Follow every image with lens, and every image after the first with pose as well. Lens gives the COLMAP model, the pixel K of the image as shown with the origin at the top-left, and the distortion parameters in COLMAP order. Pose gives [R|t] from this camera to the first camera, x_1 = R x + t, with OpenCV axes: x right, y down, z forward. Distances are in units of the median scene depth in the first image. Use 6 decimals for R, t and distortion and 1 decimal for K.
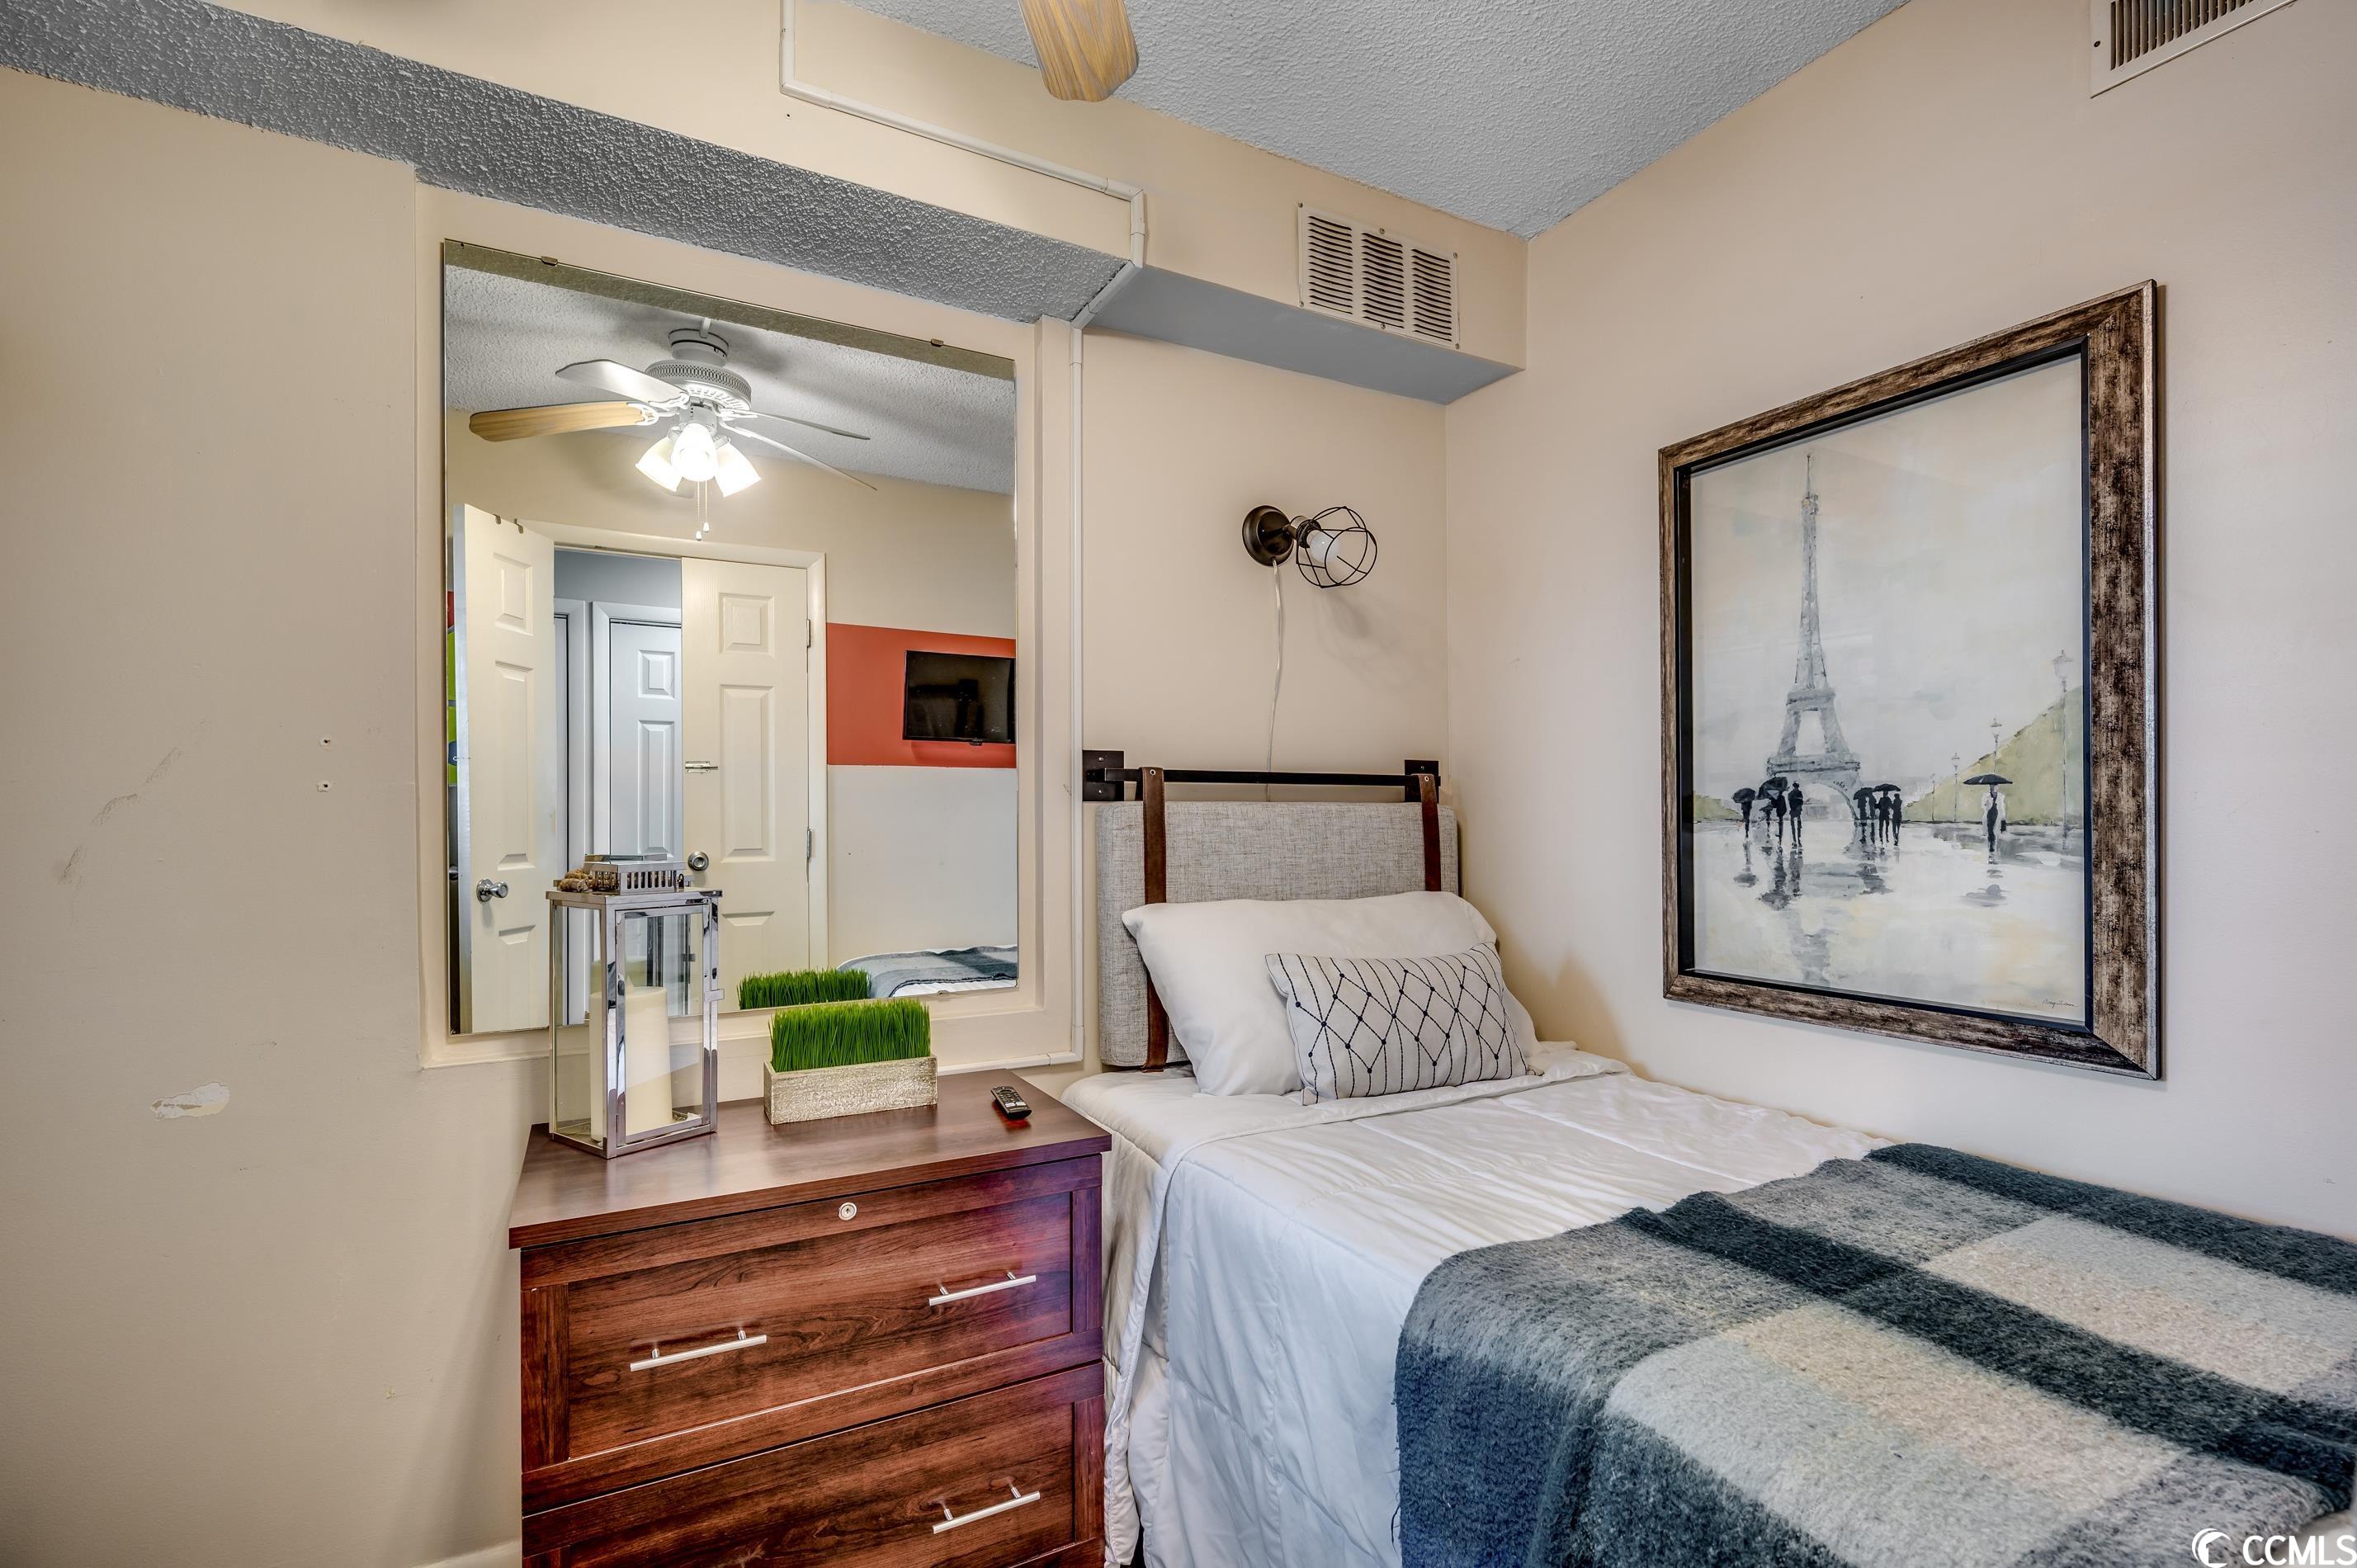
lens RADIAL K [[1059.2, 0, 1188.9], [0, 1059.2, 812.0], [0, 0, 1]] dist [-0.001576, 0.000176]
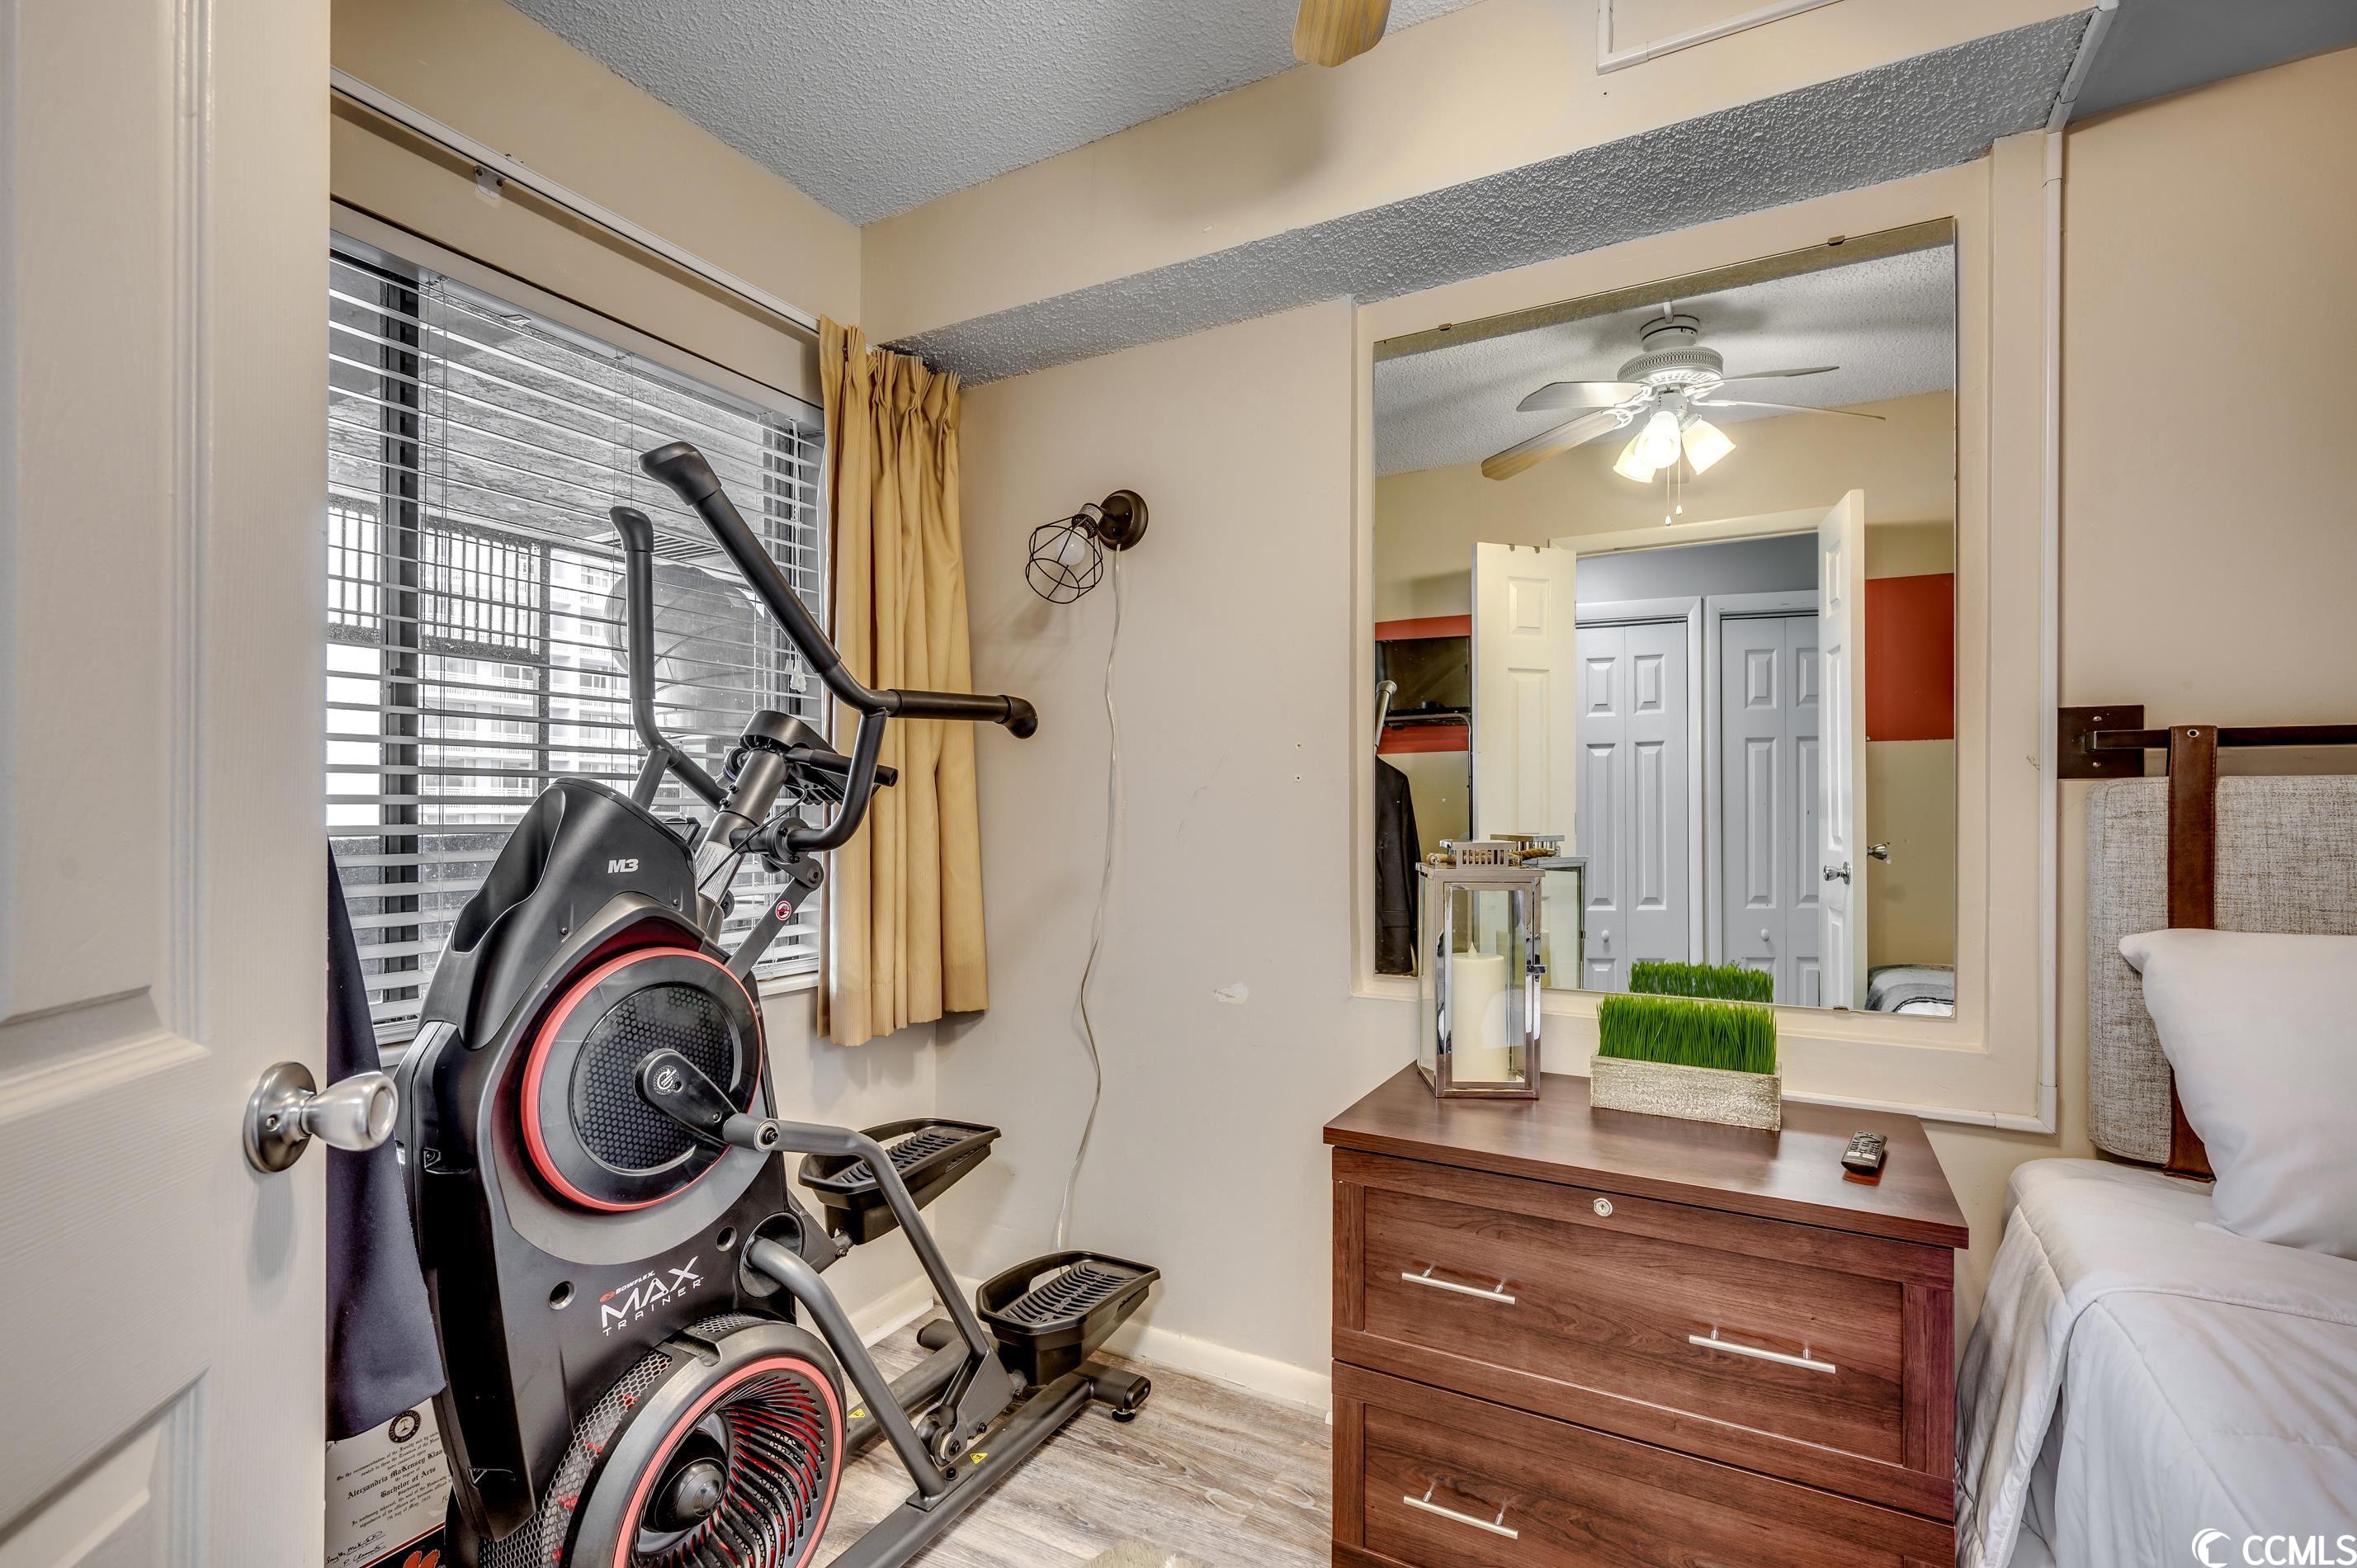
lens RADIAL K [[1054.1, 0, 1182.0], [0, 1054.1, 797.4], [0, 0, 1]] dist [-0.000880, 0.000223]
pose [[0.542392, -0.003841, -0.840117, 0.222858], [0.004377, 0.999989, -0.001746, 0.001633], [0.840114, -0.002730, 0.542403, 0.122417]]
